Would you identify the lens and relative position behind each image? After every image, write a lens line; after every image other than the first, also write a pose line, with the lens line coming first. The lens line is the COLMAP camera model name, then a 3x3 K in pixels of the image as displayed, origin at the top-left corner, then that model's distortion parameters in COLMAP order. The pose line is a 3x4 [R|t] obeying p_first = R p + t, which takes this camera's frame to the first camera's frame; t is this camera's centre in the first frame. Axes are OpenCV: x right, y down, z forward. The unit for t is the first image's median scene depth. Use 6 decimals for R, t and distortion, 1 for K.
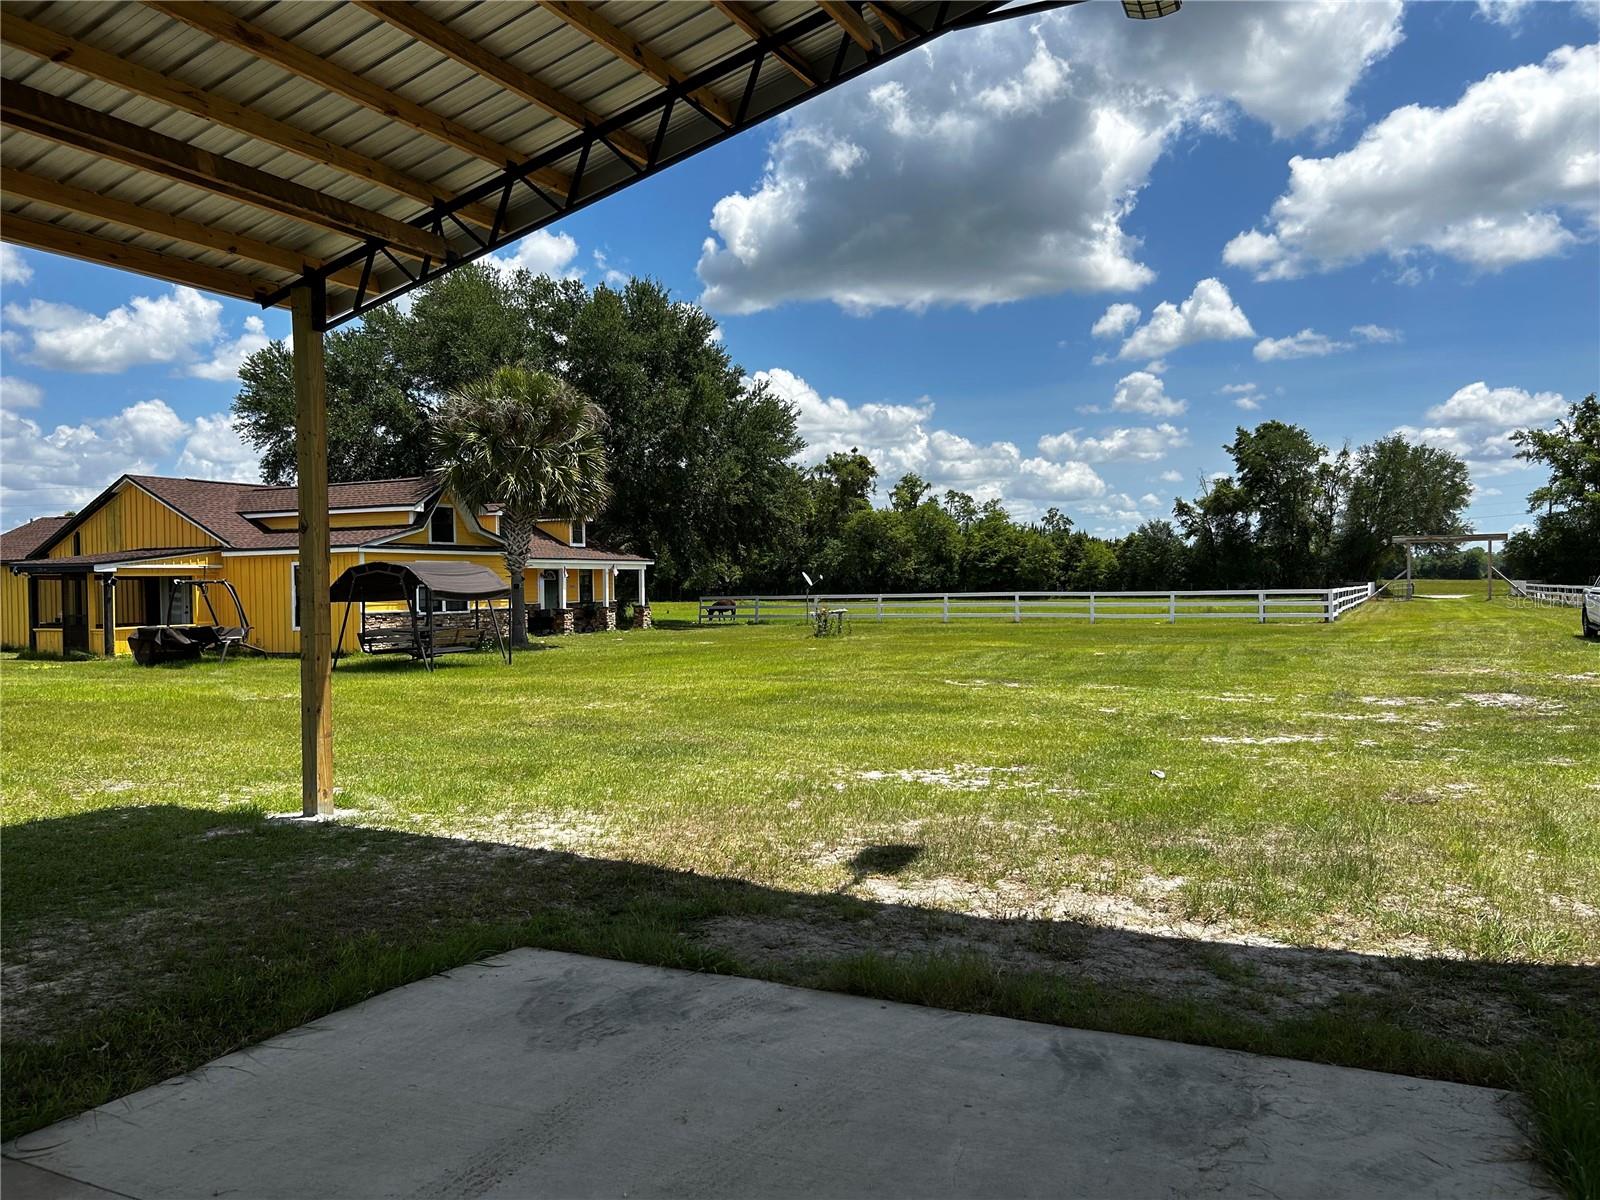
lens RADIAL K [[1208.4, 0, 807.8], [0, 1208.4, 599.4], [0, 0, 1]] dist [0.061433, -0.068442]
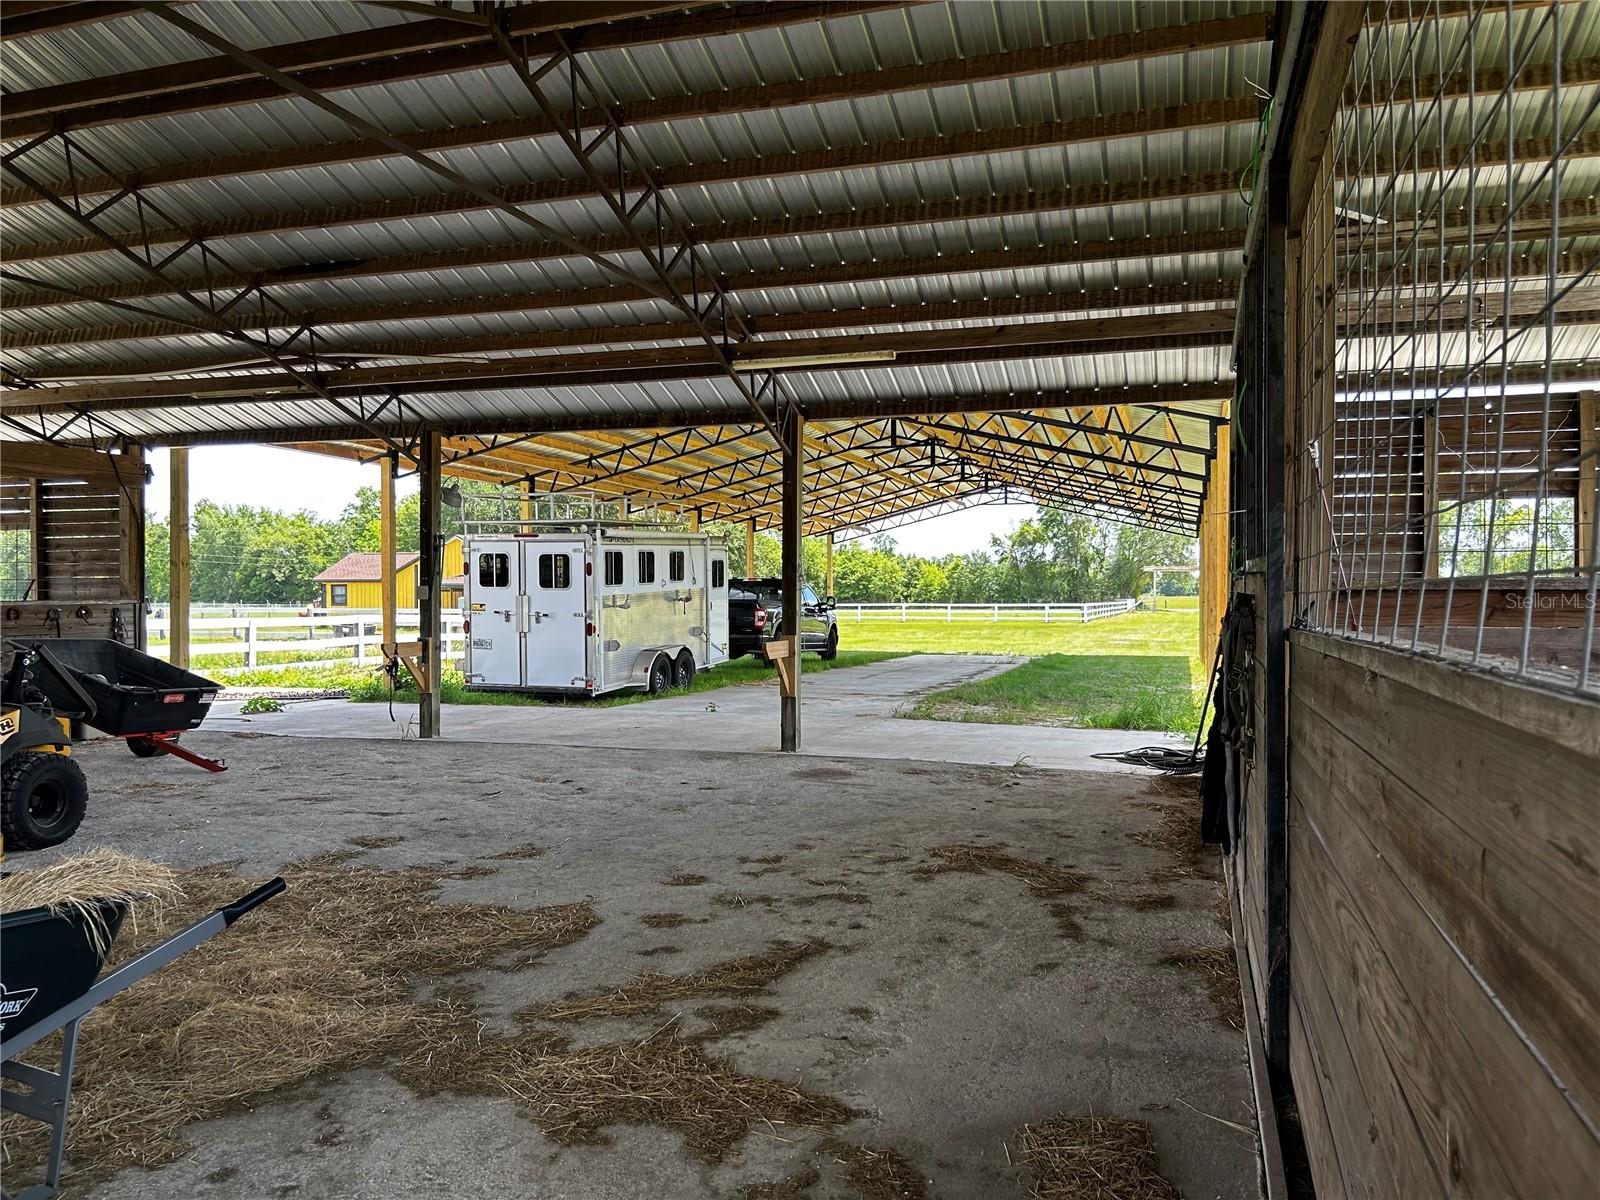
lens RADIAL K [[1208.4, 0, 794.5], [0, 1208.4, 606.2], [0, 0, 1]] dist [0.061433, -0.068442]
pose [[0.990043, 0.012591, 0.140201, -0.085104], [-0.012167, 0.999918, -0.003879, 0.002478], [-0.140239, 0.002135, 0.990115, -0.249382]]
